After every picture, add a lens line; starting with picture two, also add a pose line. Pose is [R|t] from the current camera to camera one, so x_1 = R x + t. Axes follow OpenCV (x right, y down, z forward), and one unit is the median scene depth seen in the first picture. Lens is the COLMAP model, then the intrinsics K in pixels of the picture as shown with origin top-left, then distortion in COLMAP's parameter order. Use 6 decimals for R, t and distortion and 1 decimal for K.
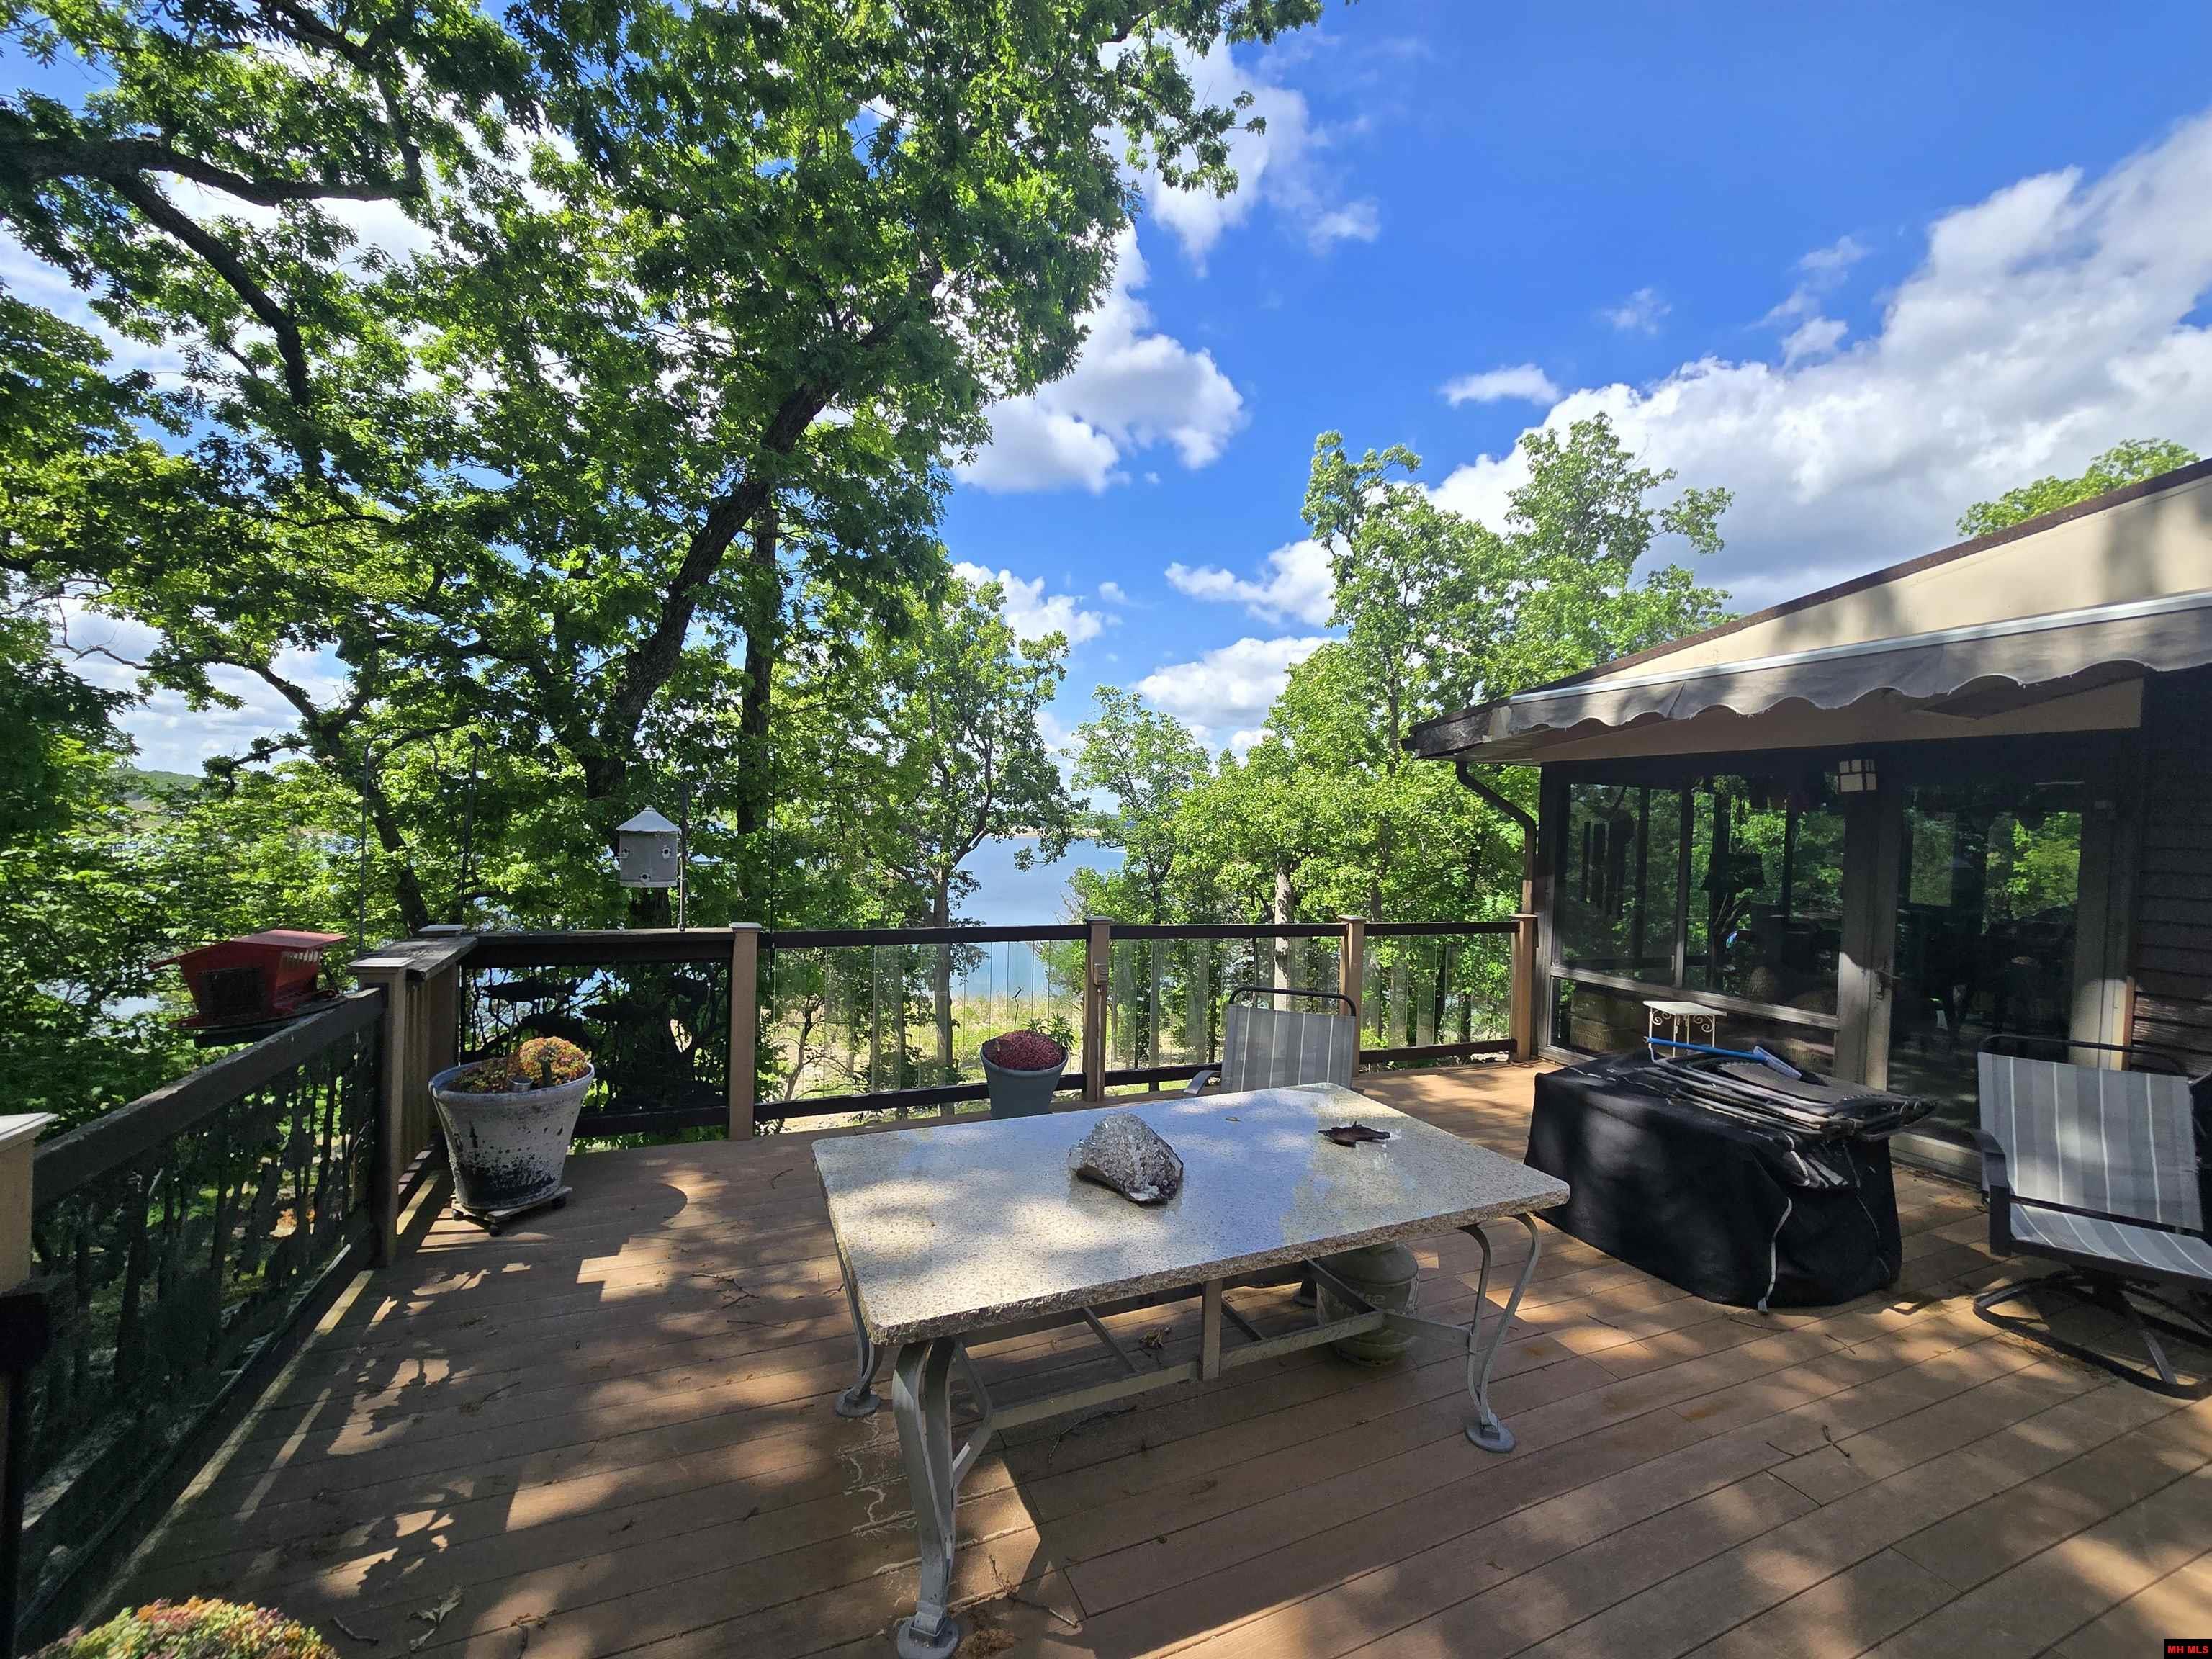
lens RADIAL K [[901.0, 0, 1102.3], [0, 901.0, 842.7], [0, 0, 1]] dist [-0.011084, 0.003145]
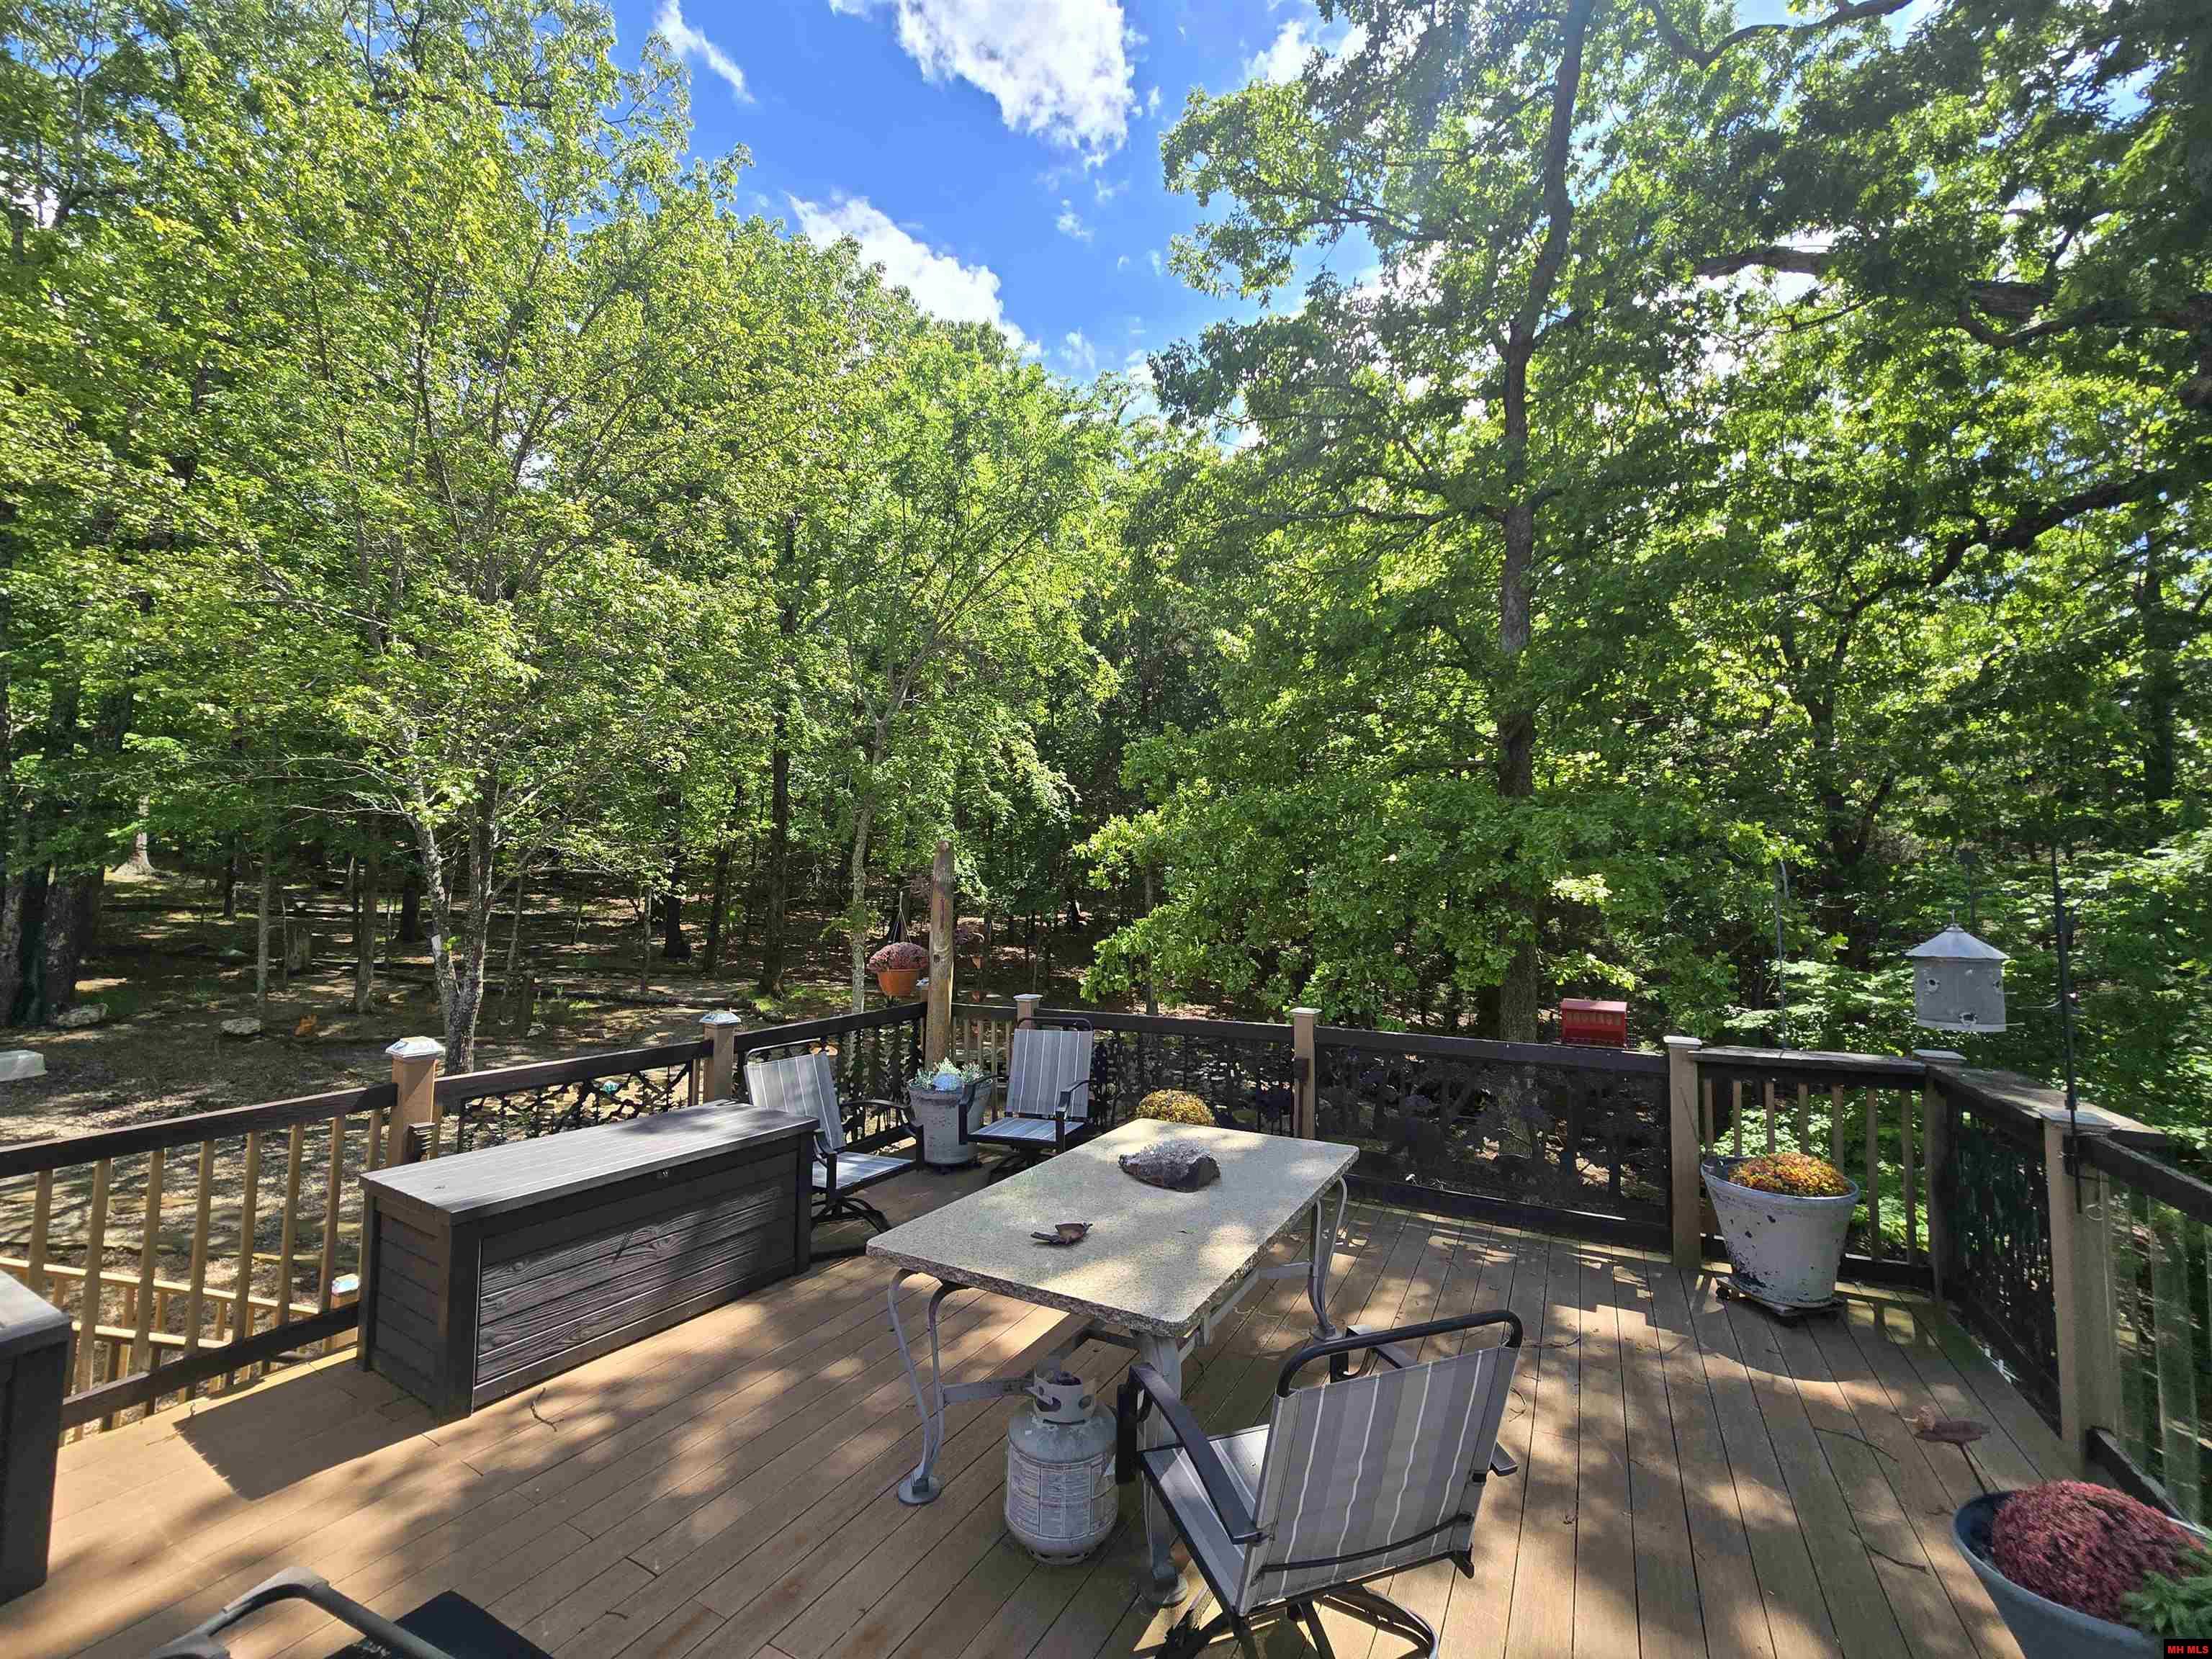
lens RADIAL K [[901.0, 0, 1102.3], [0, 901.0, 842.7], [0, 0, 1]] dist [-0.011084, 0.003145]
pose [[-0.801924, -0.078300, -0.592272, 0.820360], [-0.044892, 0.996469, -0.070952, -0.034712], [0.595736, -0.030310, -0.802608, 1.740499]]
